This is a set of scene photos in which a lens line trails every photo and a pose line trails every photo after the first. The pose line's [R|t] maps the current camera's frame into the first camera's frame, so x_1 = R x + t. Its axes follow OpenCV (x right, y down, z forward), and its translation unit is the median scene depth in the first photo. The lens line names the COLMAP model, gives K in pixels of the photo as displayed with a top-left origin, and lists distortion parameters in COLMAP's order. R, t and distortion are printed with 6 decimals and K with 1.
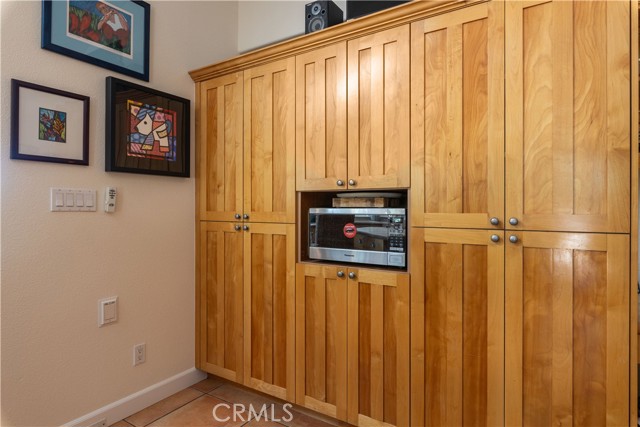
lens RADIAL K [[365.1, 0, 320.2], [0, 365.1, 204.6], [0, 0, 1]] dist [0.000154, -0.000061]
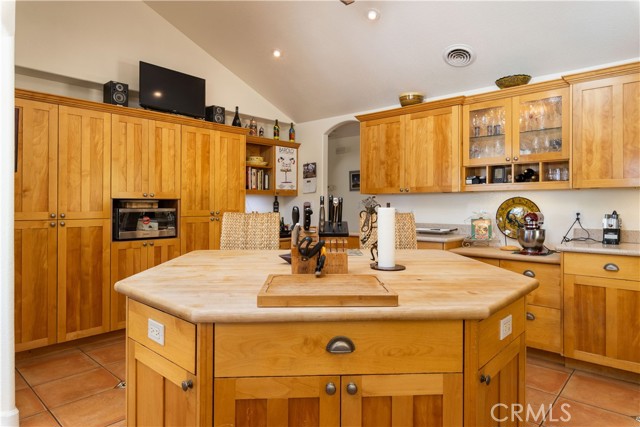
lens RADIAL K [[385.9, 0, 320.0], [0, 385.9, 202.7], [0, 0, 1]] dist [-0.000376, -0.000058]
pose [[0.168183, 0.001906, 0.985754, -1.598026], [-0.007295, 0.999973, -0.000688, -0.022834], [-0.985729, -0.007076, 0.168192, -0.187547]]
